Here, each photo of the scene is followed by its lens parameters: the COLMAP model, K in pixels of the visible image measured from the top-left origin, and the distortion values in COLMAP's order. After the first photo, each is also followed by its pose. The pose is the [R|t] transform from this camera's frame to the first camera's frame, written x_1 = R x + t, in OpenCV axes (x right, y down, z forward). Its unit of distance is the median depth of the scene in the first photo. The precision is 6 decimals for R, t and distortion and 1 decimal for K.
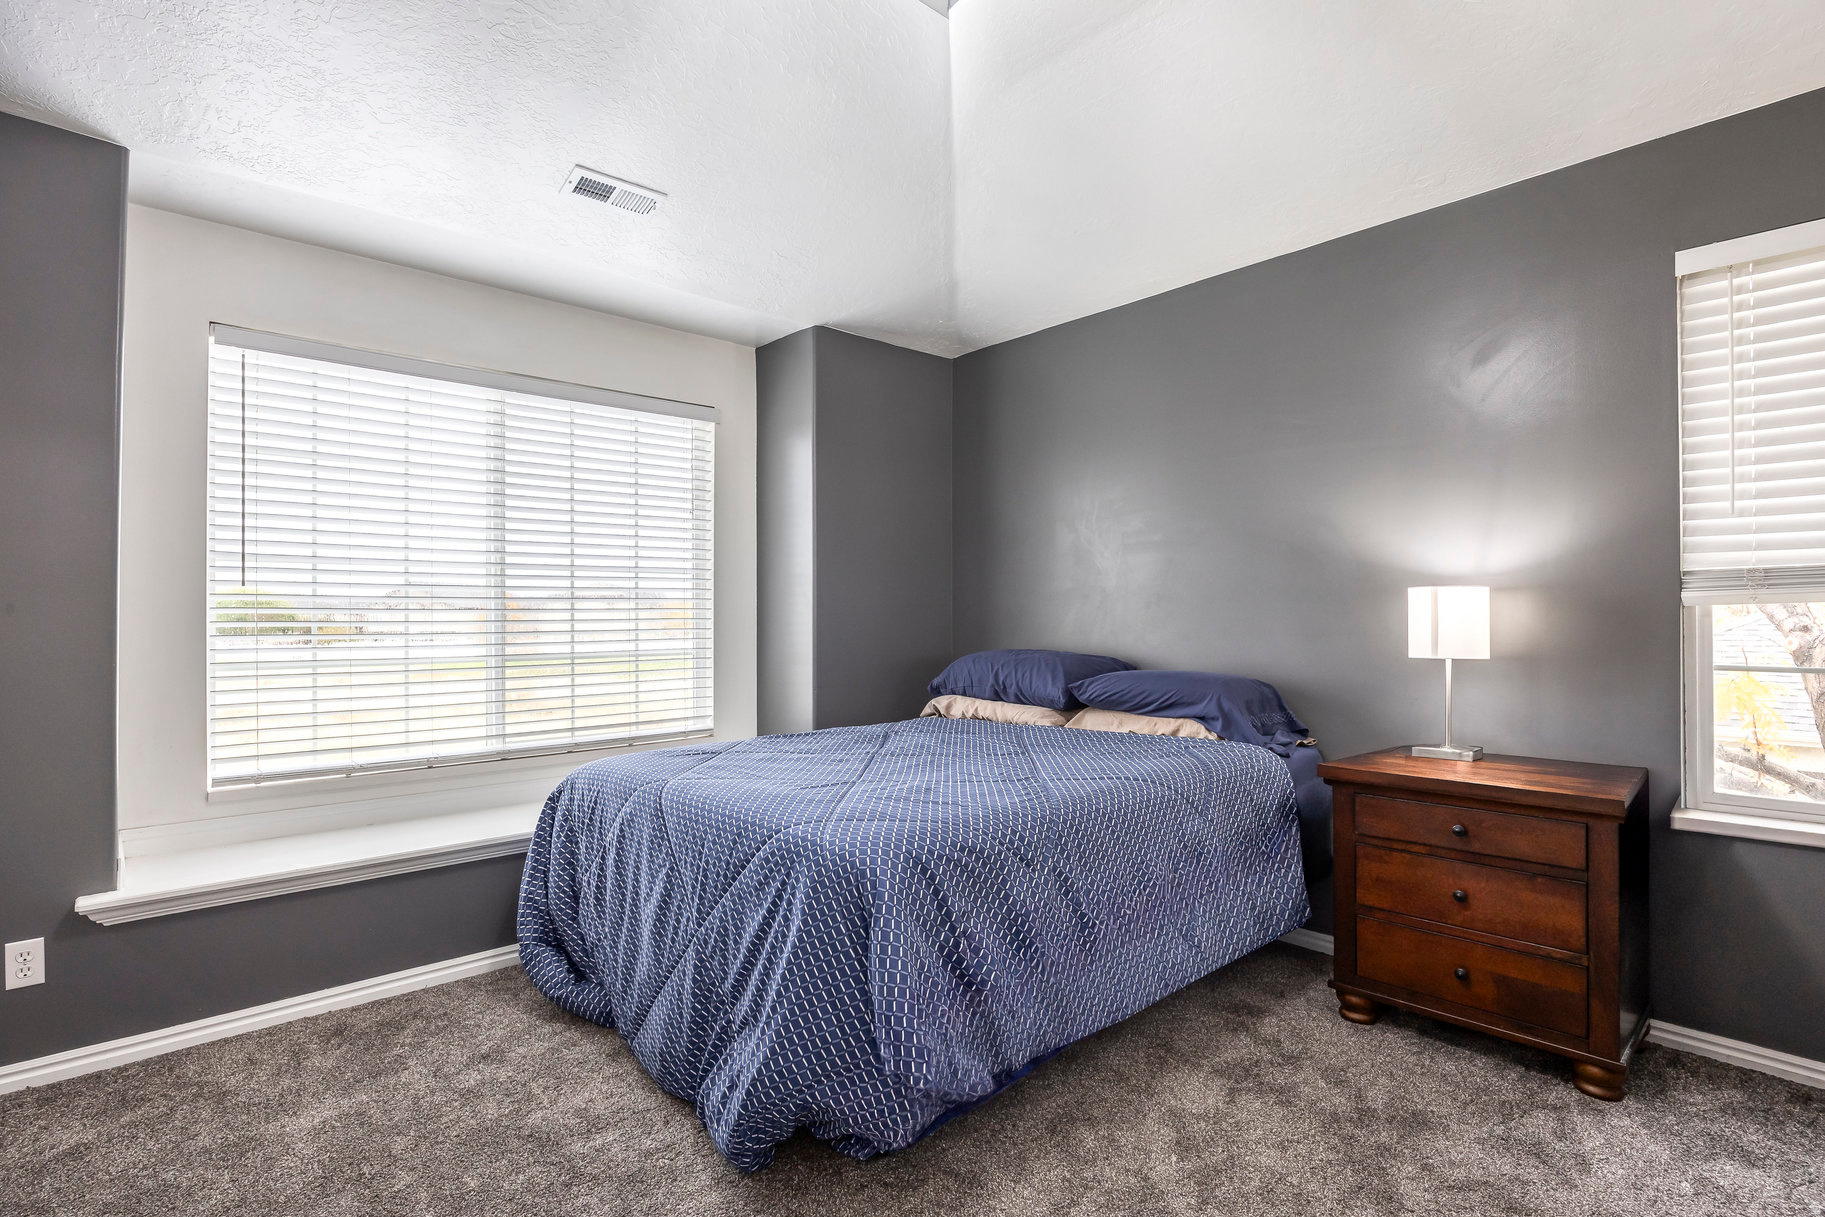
lens RADIAL K [[939.6, 0, 912.5], [0, 939.6, 608.5], [0, 0, 1]] dist [0.001485, 0.000125]
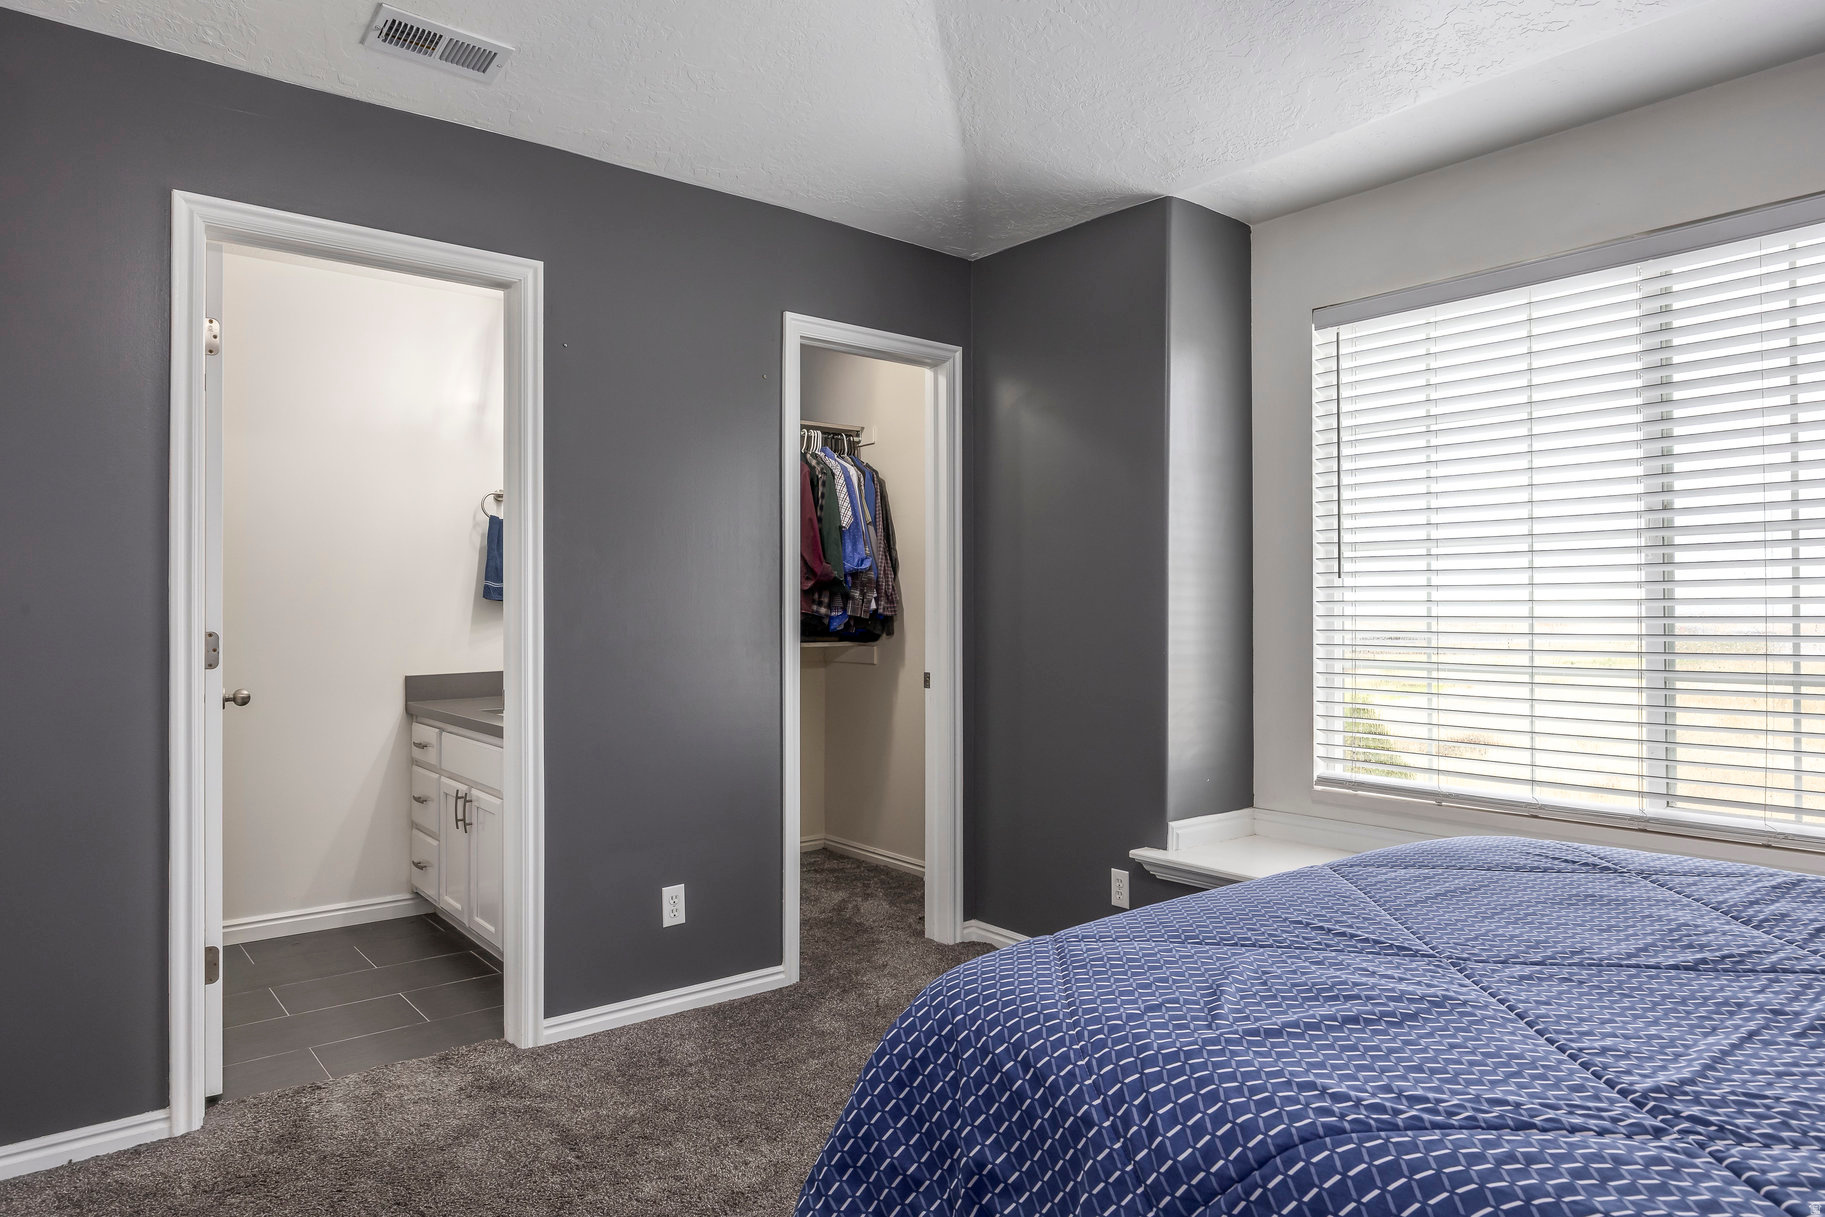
lens RADIAL K [[1130.2, 0, 912.5], [0, 1130.2, 608.5], [0, 0, 1]] dist [-0.000093, 0.000352]
pose [[-0.071427, -0.000484, -0.997446, 0.419235], [0.008207, 0.999966, -0.001073, 0.004211], [0.997412, -0.008263, -0.071421, 0.611612]]
